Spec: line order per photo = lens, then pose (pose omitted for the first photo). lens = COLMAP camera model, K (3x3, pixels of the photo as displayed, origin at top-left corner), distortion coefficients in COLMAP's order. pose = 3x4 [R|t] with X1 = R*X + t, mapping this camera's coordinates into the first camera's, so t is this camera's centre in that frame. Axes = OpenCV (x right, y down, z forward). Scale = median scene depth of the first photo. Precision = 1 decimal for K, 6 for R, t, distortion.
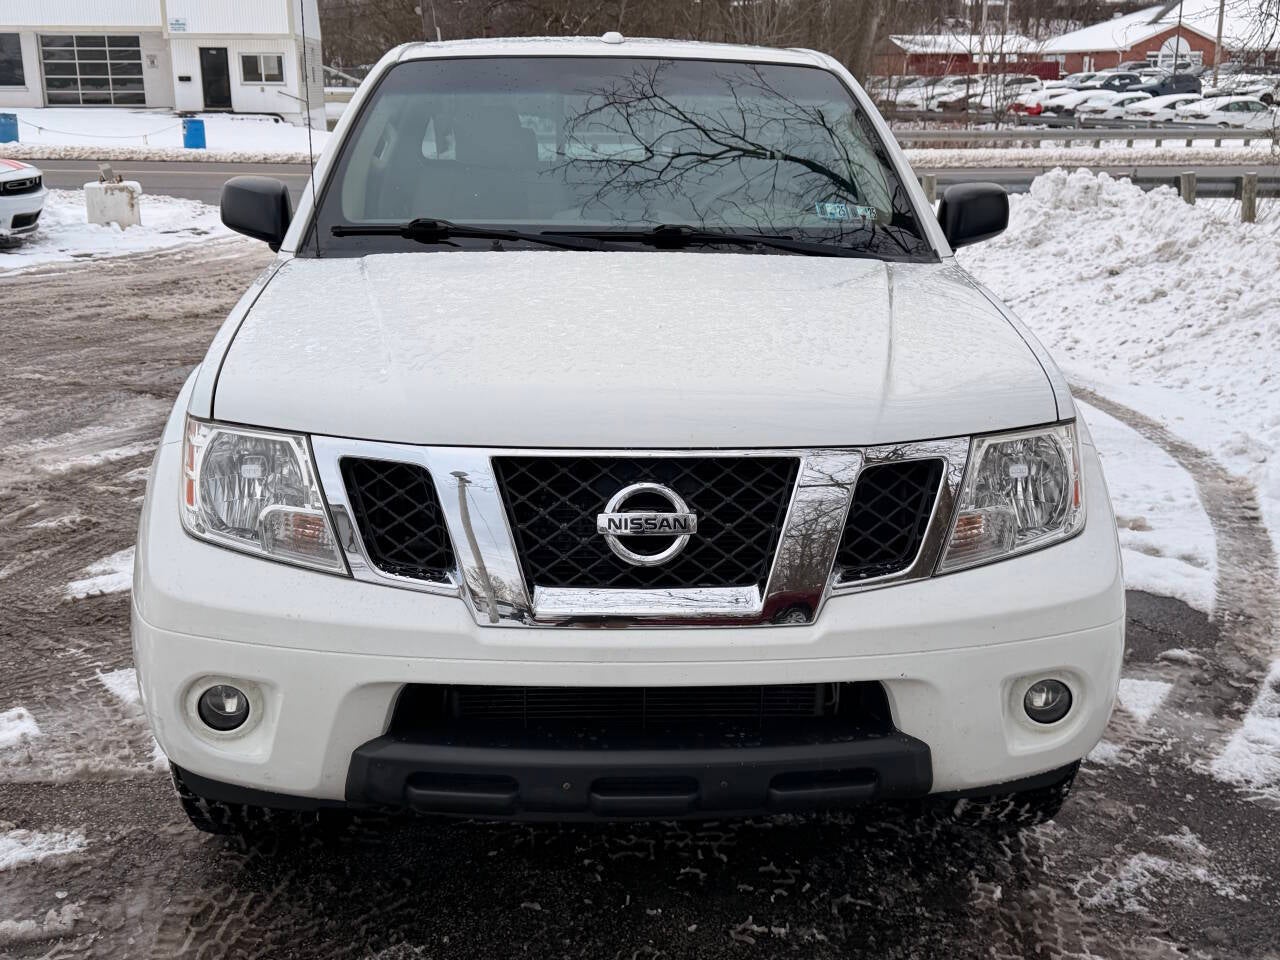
lens RADIAL K [[1374.4, 0, 640.0], [0, 1374.4, 480.0], [0, 0, 1]] dist [0.206571, -0.493340]
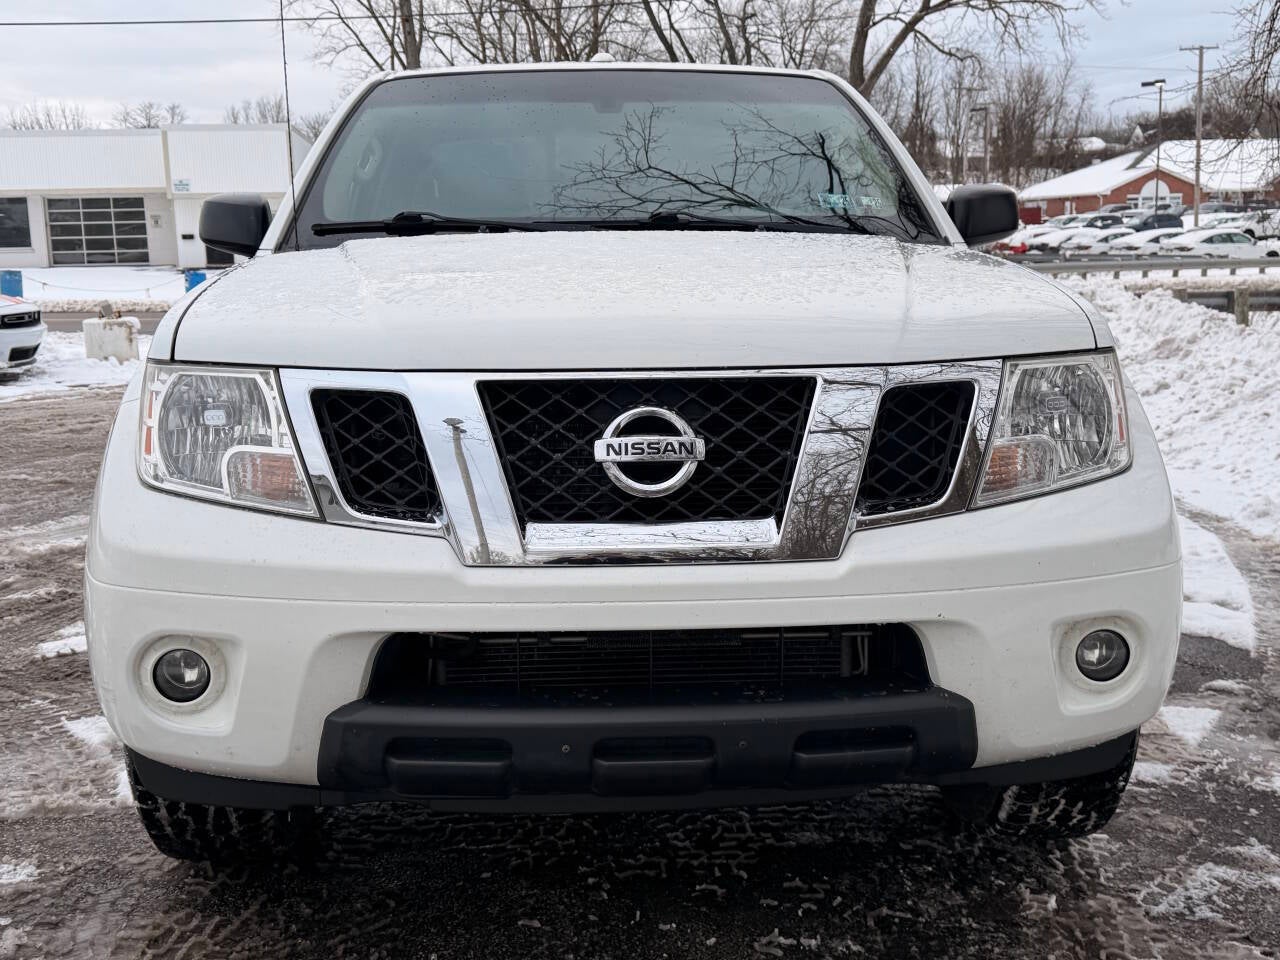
lens RADIAL K [[1367.0, 0, 630.3], [0, 1367.0, 500.5], [0, 0, 1]] dist [0.178243, -0.400395]
pose [[0.999736, -0.022340, -0.005383, -0.002951], [0.021639, 0.994061, -0.106655, 0.134062], [0.007734, 0.106511, 0.994281, 0.092932]]
